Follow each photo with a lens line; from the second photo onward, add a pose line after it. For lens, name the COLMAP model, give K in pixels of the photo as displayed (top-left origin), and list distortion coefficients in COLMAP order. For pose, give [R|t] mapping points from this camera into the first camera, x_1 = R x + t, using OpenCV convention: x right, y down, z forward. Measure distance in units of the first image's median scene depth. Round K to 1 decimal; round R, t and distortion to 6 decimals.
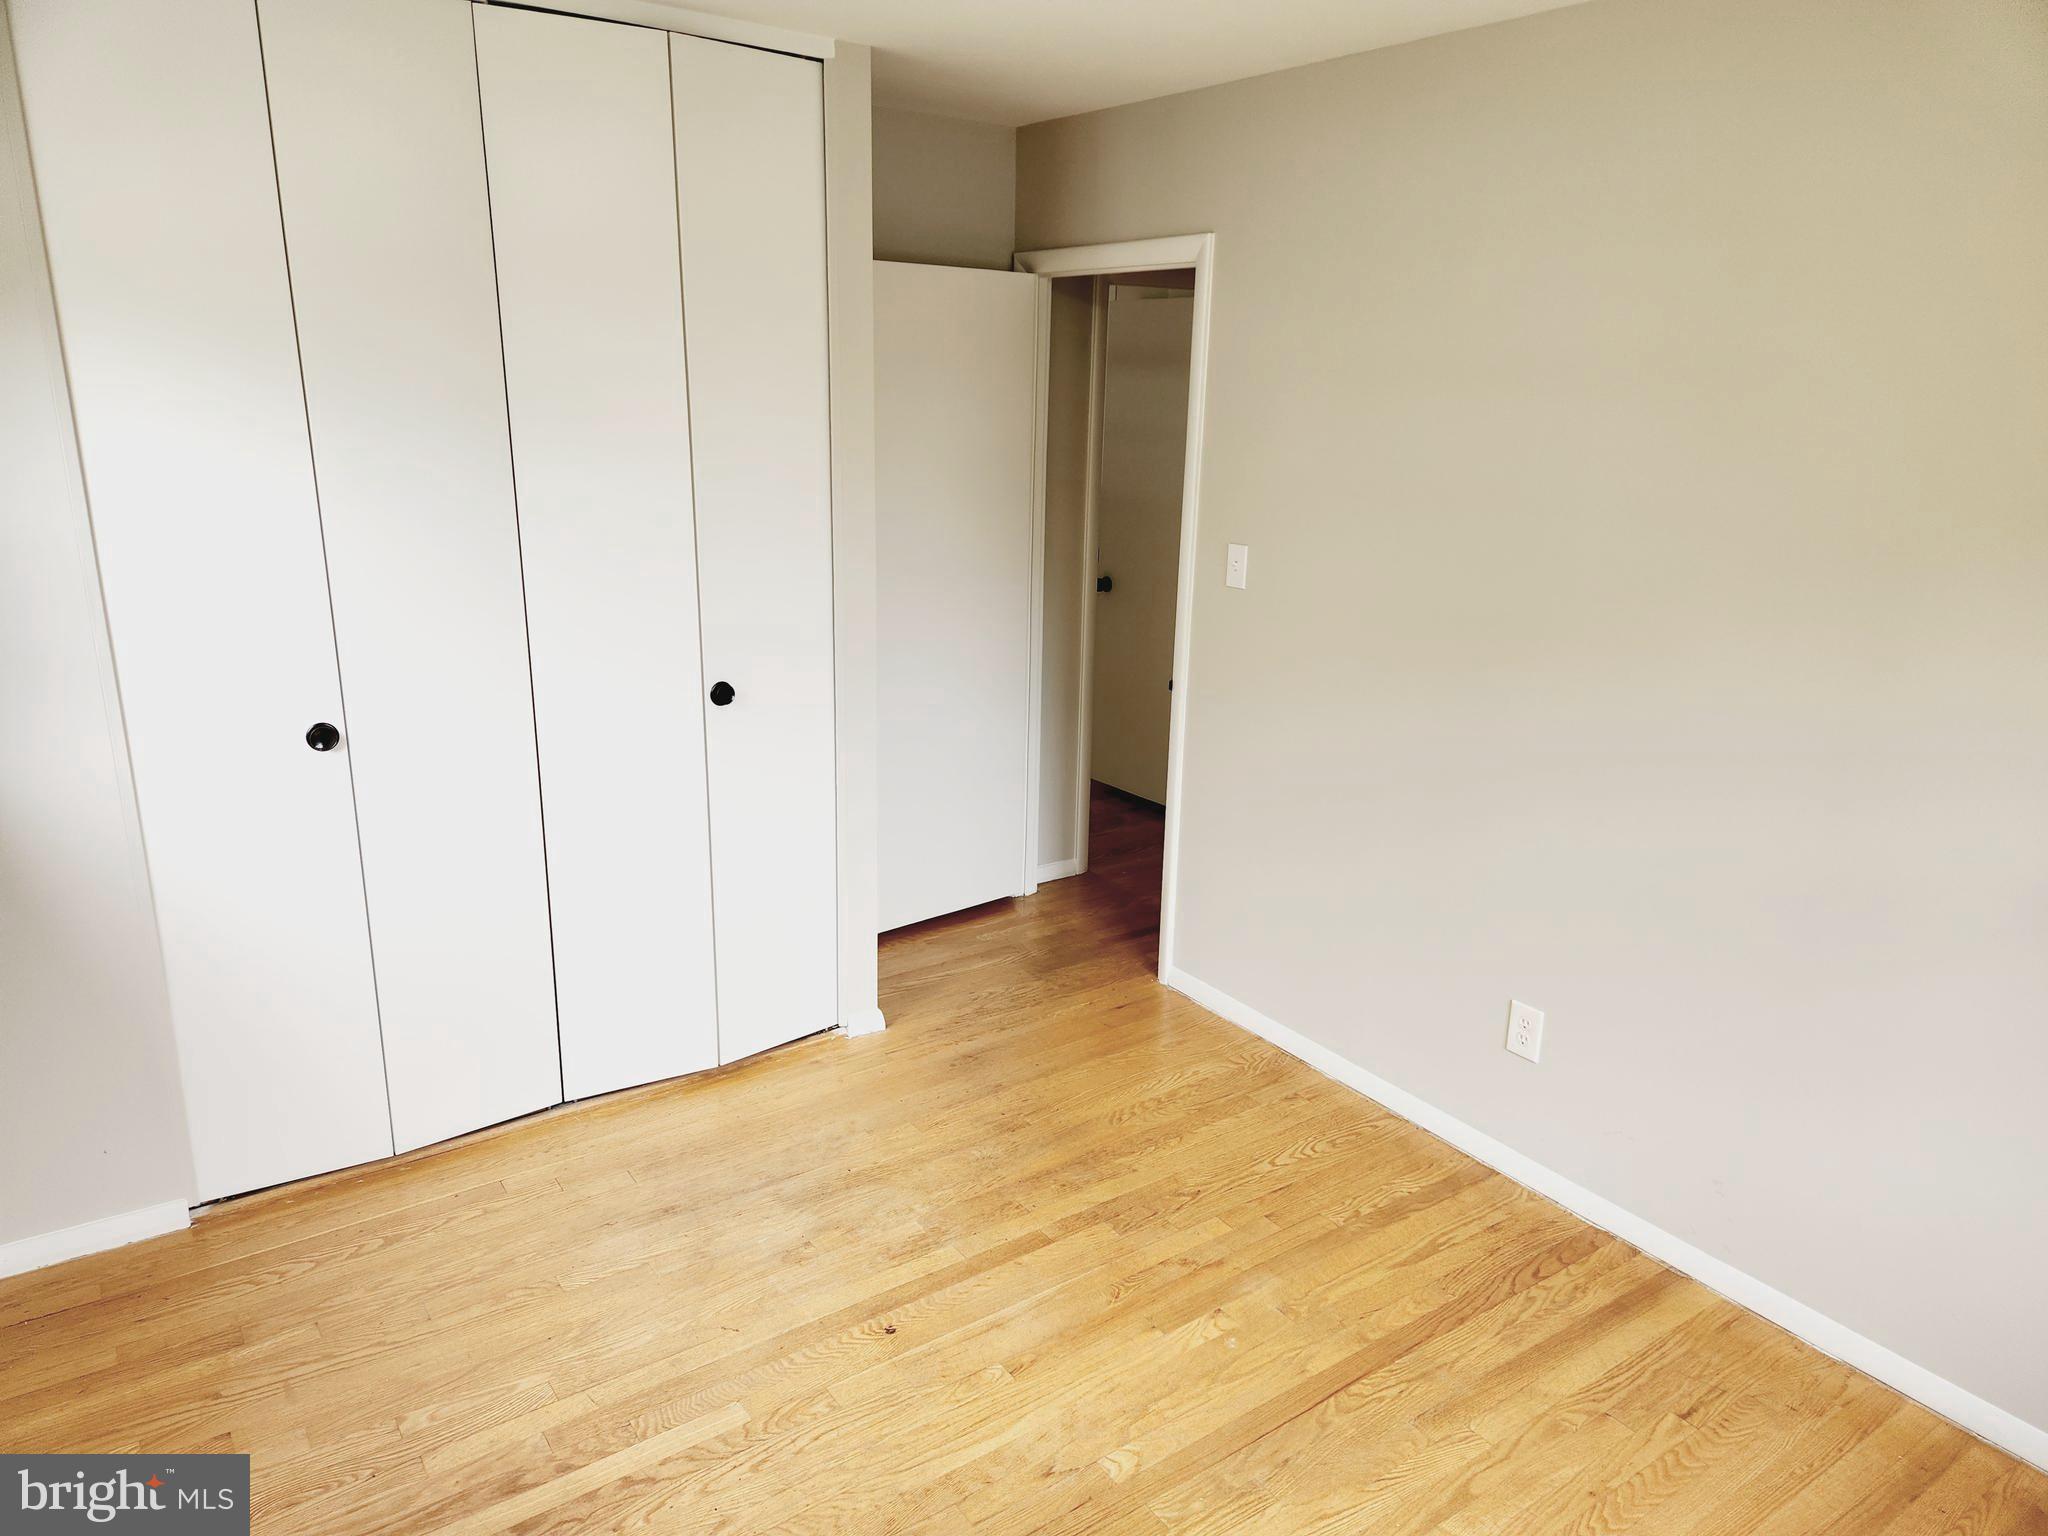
lens RADIAL K [[1354.2, 0, 970.9], [0, 1354.2, 776.2], [0, 0, 1]] dist [0.081031, -0.073975]
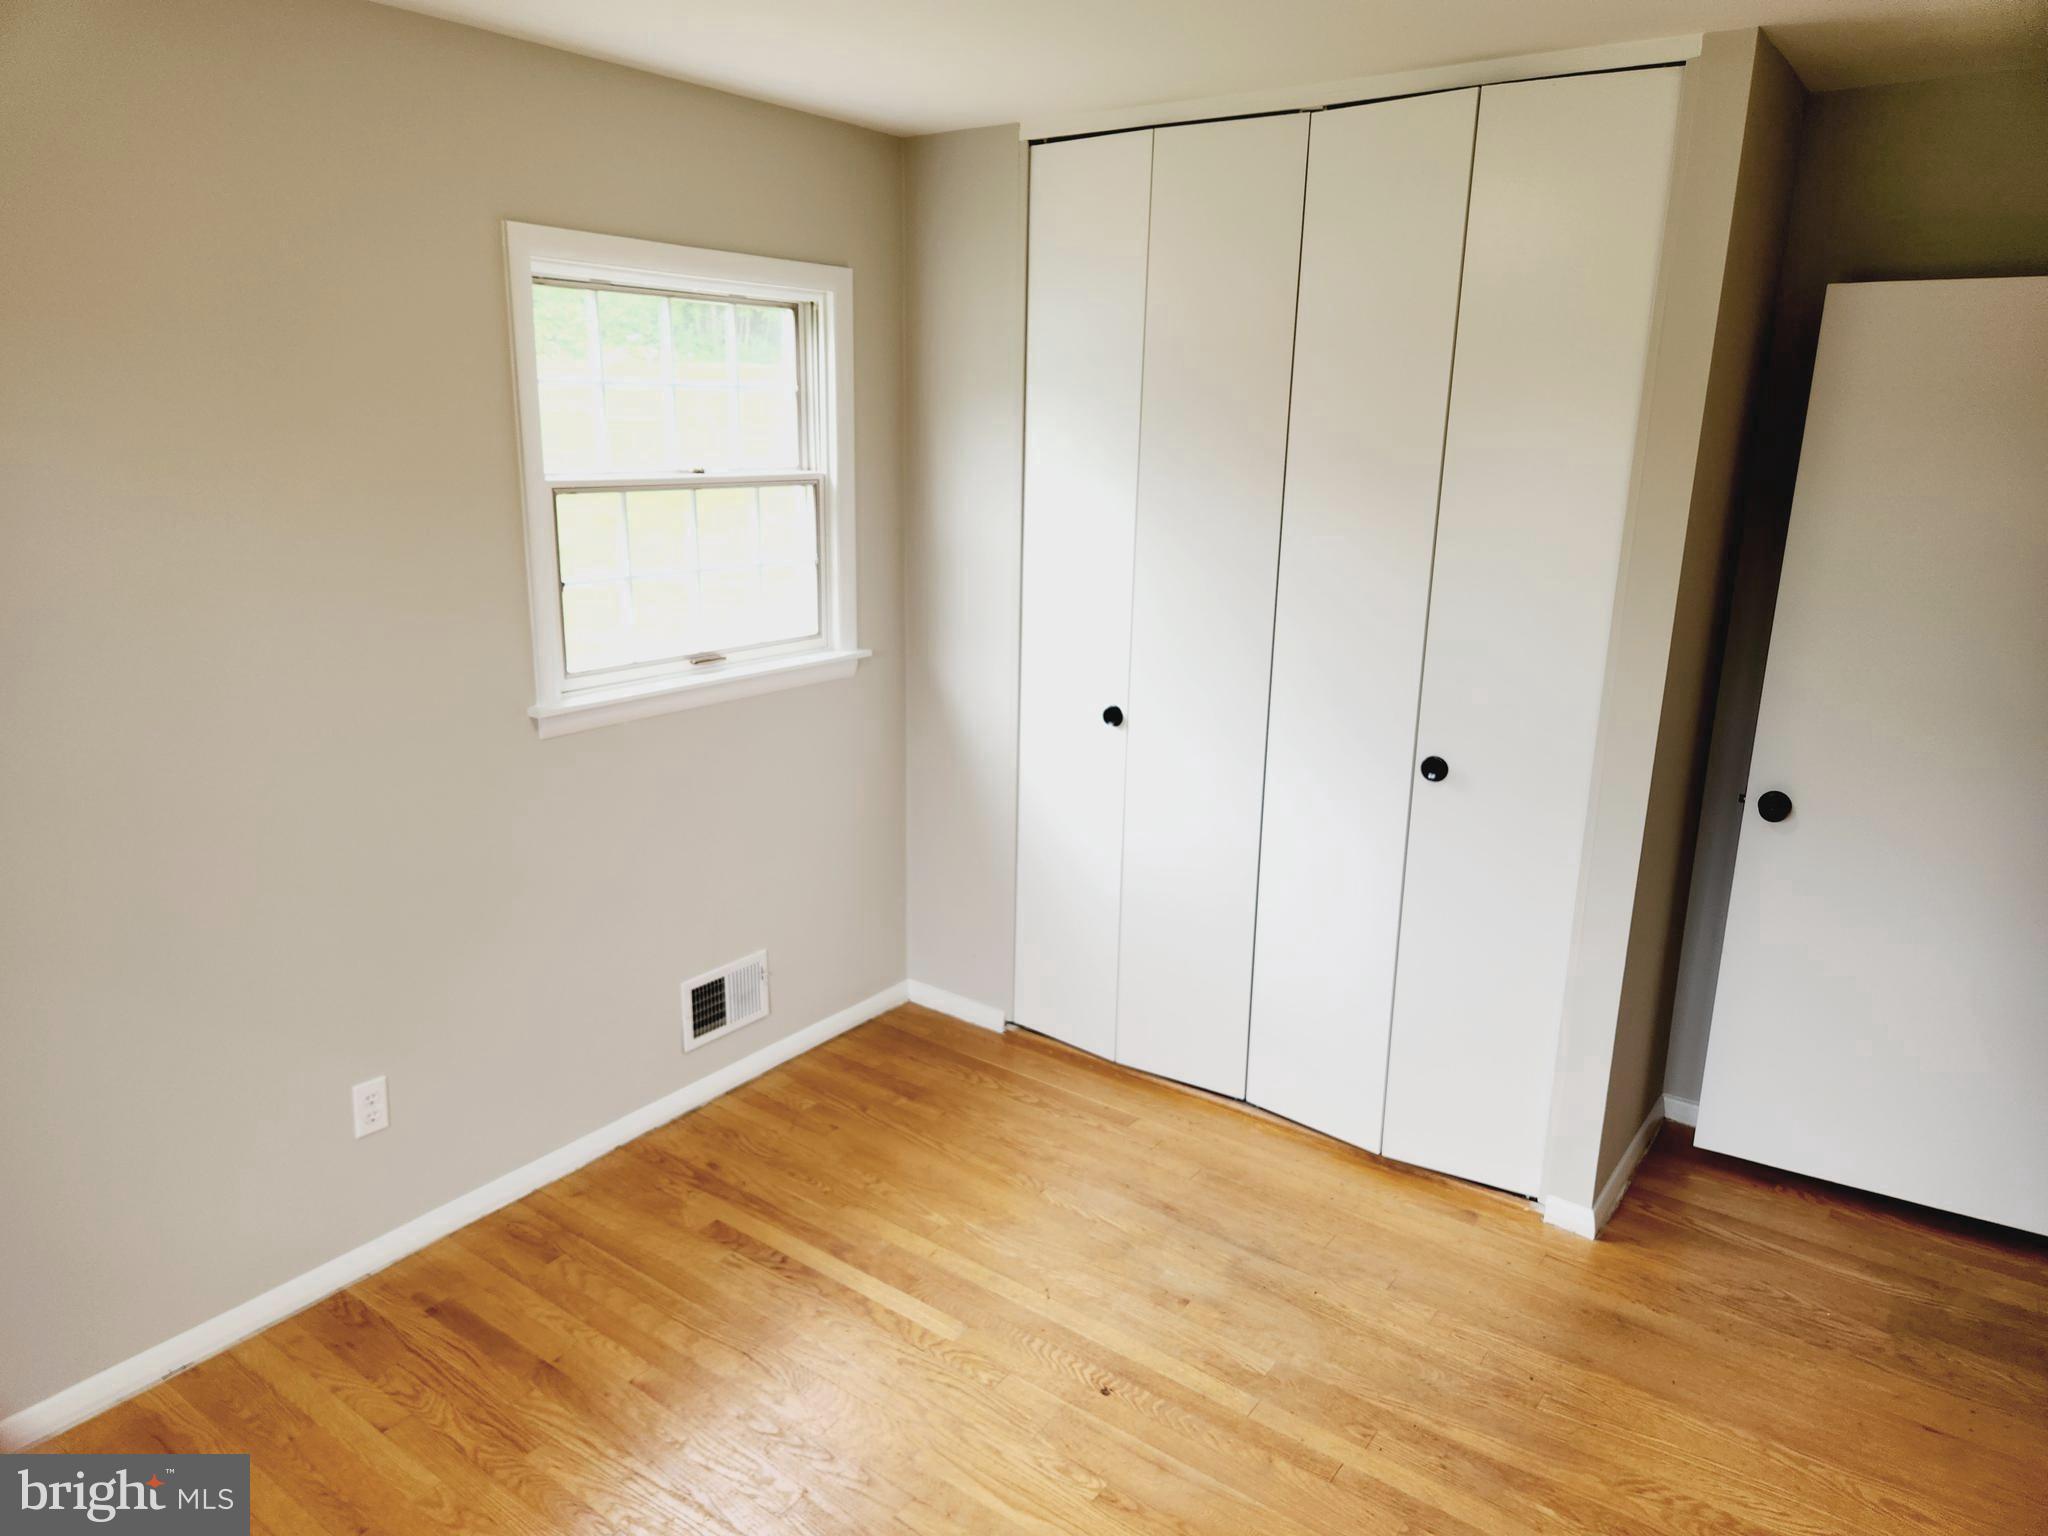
lens RADIAL K [[1354.2, 0, 1012.1], [0, 1354.2, 757.1], [0, 0, 1]] dist [0.081031, -0.073975]
pose [[0.337149, 0.217862, -0.915897, 0.646877], [-0.269845, 0.954400, 0.127689, -0.123172], [0.901950, 0.204100, 0.380564, 0.422802]]
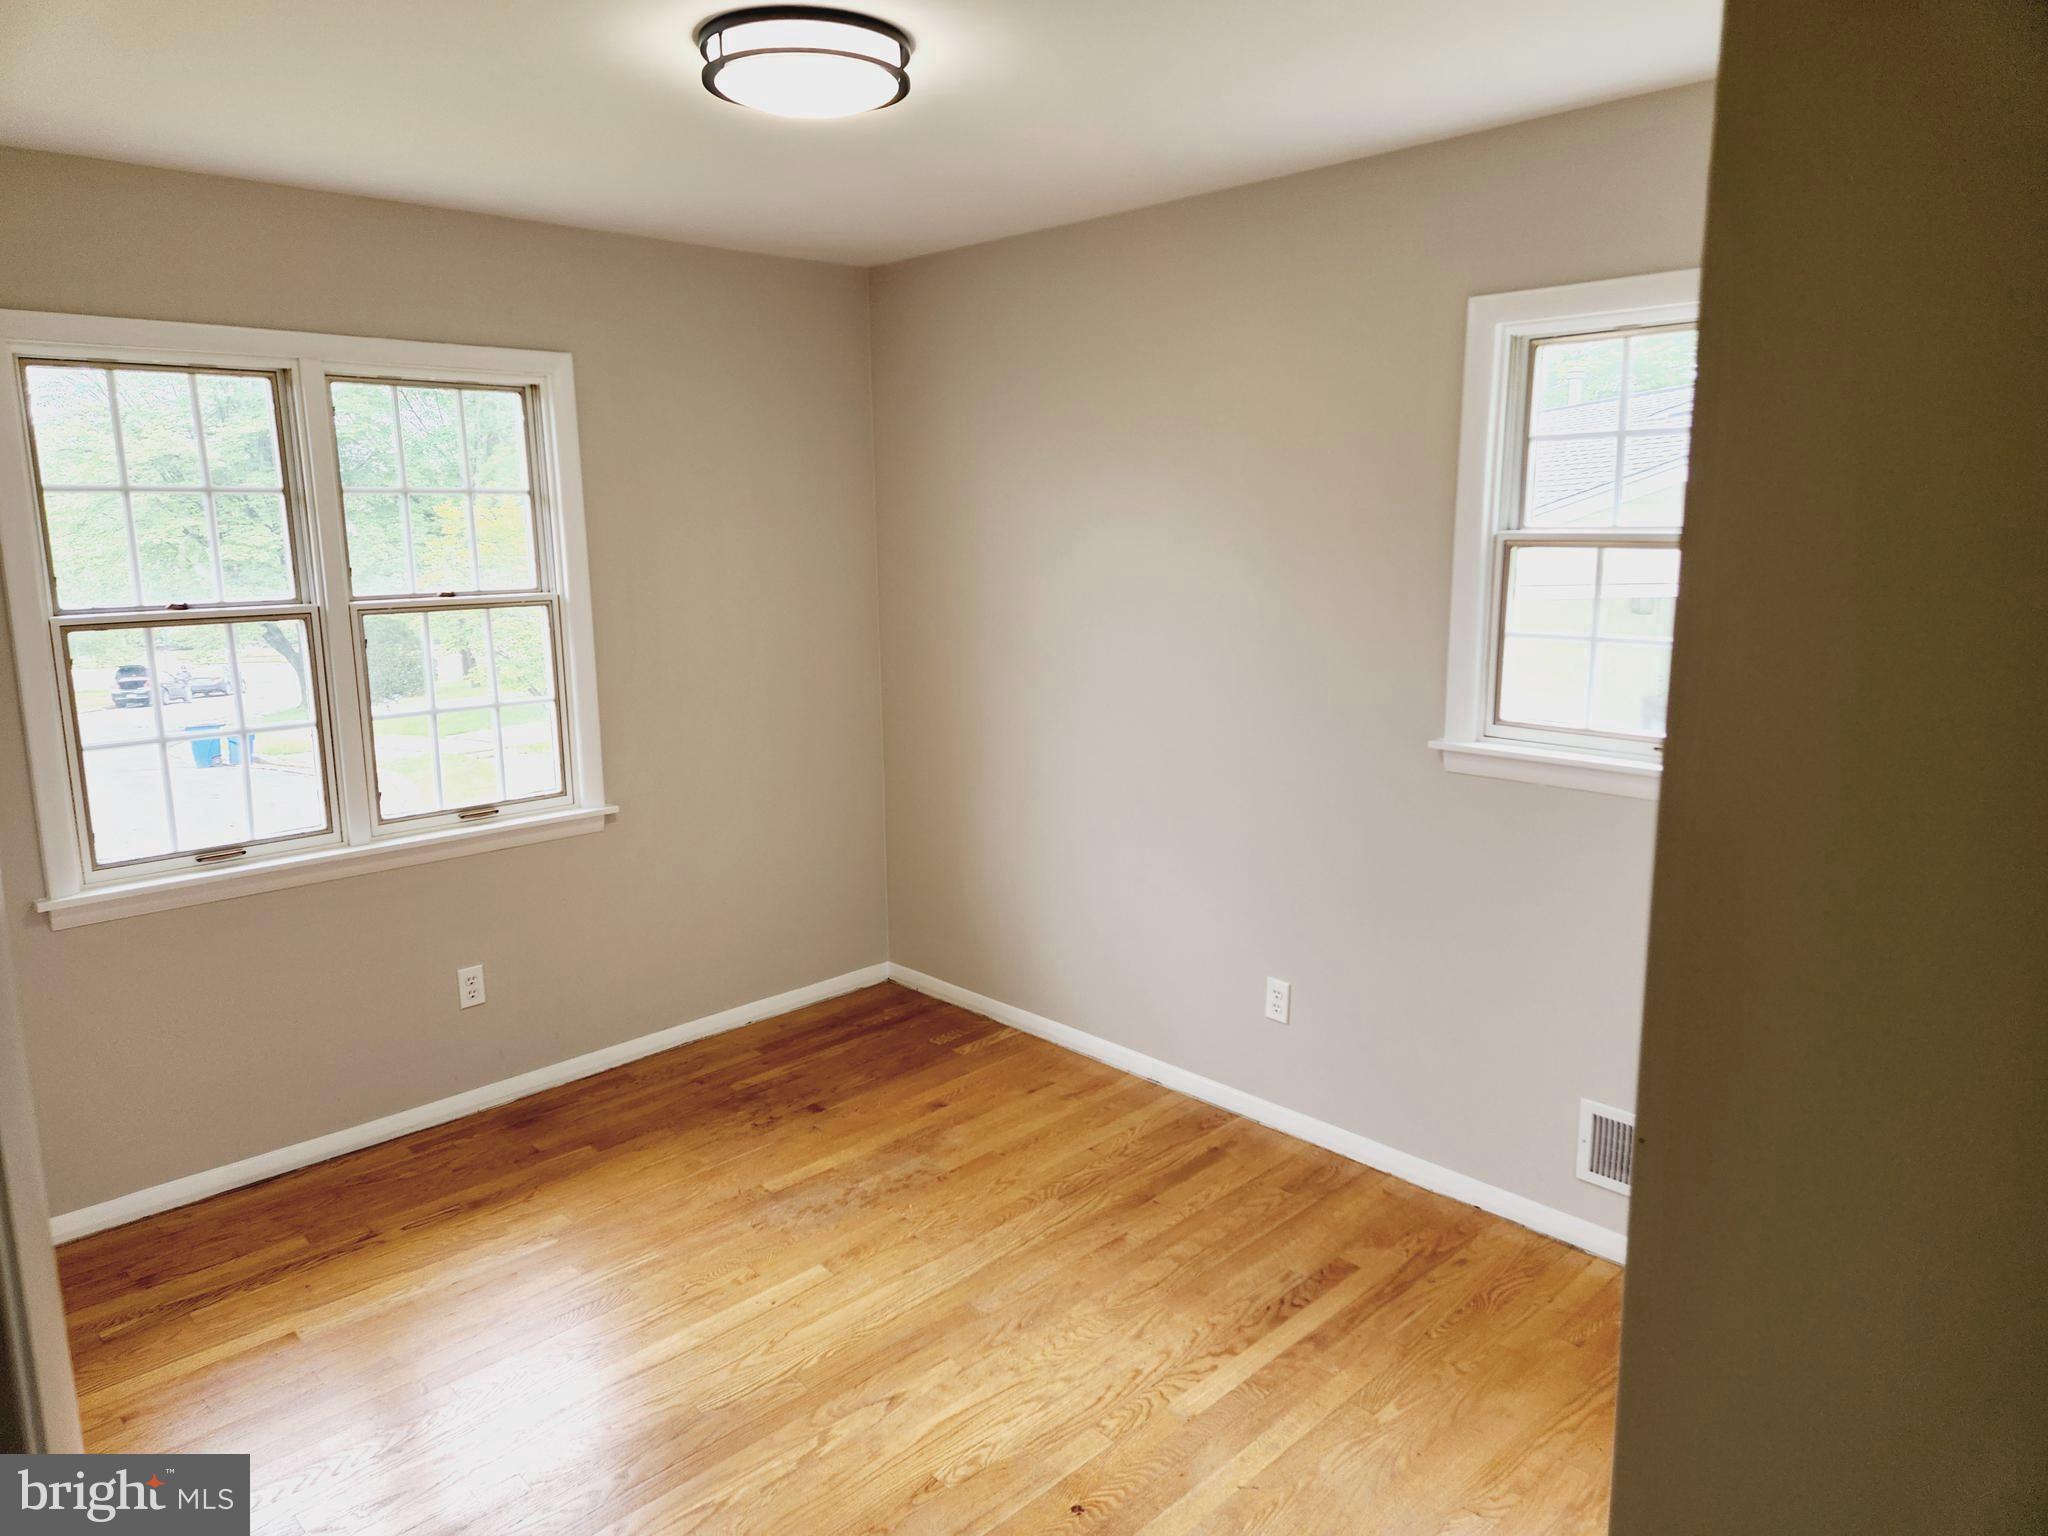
lens RADIAL K [[1354.2, 0, 1017.0], [0, 1354.2, 772.7], [0, 0, 1]] dist [0.081031, -0.073975]
pose [[-0.981520, 0.018793, -0.190434, 0.127284], [-0.071577, 0.886873, 0.456435, -0.385198], [0.177469, 0.461630, -0.869139, 1.392134]]
